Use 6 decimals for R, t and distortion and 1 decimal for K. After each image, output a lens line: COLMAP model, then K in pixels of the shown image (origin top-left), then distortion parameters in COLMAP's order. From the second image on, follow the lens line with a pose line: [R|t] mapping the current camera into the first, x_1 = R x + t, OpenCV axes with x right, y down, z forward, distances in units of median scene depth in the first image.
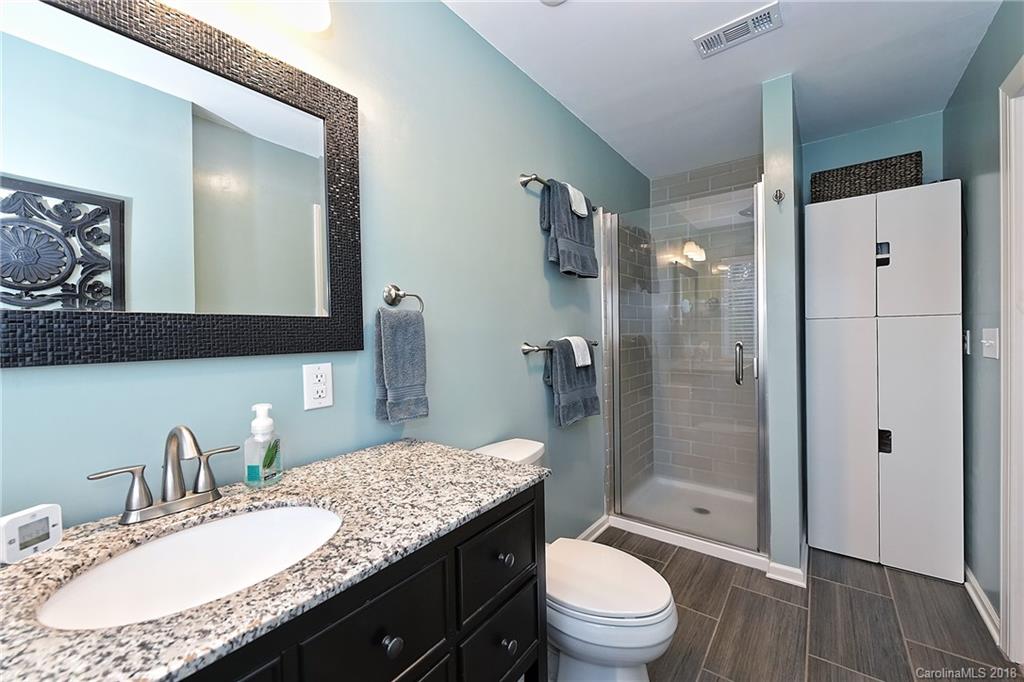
lens RADIAL K [[402.9, 0, 514.9], [0, 402.9, 339.3], [0, 0, 1]] dist [0.000636, -0.000226]
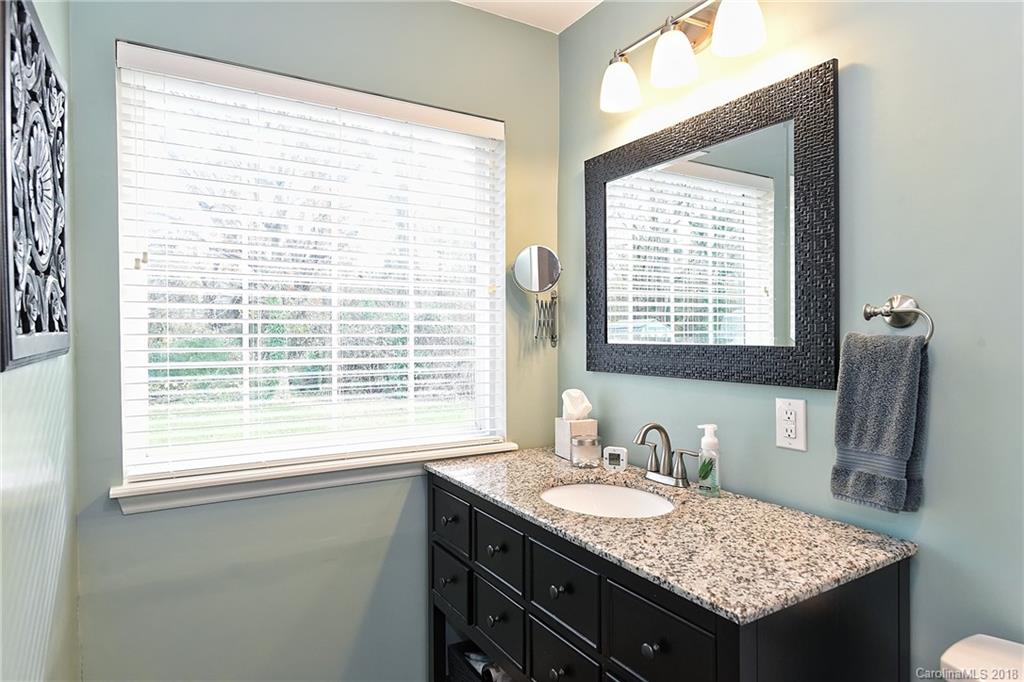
lens RADIAL K [[588.7, 0, 512.0], [0, 588.7, 341.0], [0, 0, 1]] dist [-0.003007, -0.000459]
pose [[-0.377861, 0.029100, -0.925405, 1.076591], [-0.001498, 0.999485, 0.032041, -0.122694], [0.925861, 0.013493, -0.377623, 1.064759]]
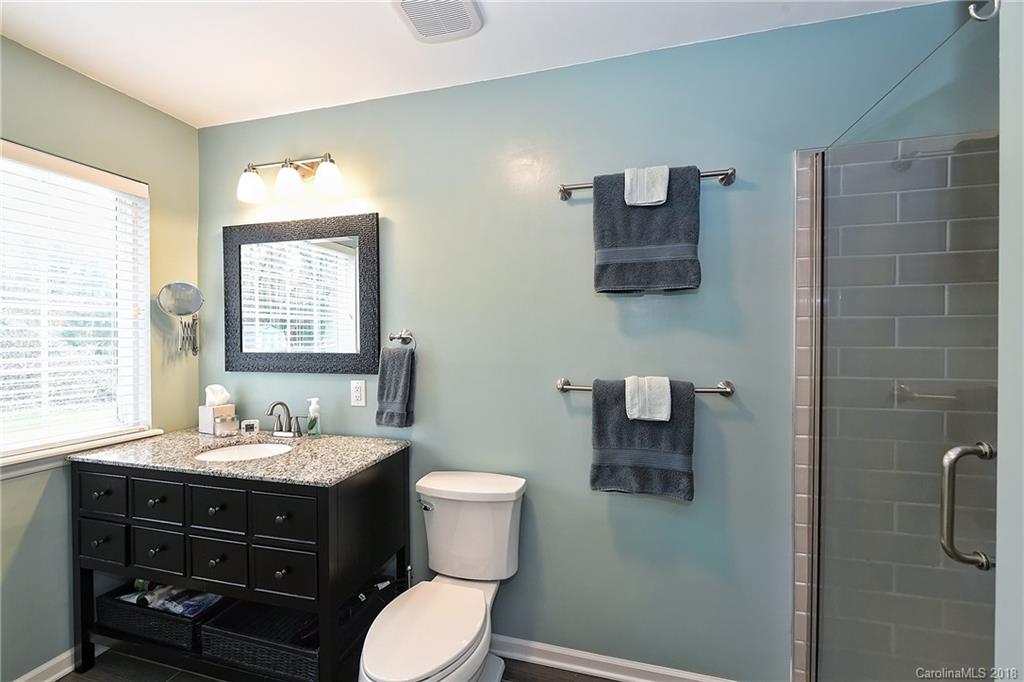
lens RADIAL K [[417.2, 0, 513.4], [0, 417.2, 339.4], [0, 0, 1]] dist [0.000629, -0.000092]
pose [[0.368701, 0.021837, -0.929292, 1.619678], [-0.014139, 0.999740, 0.017883, -0.178009], [0.929441, 0.006546, 0.368914, 1.110050]]
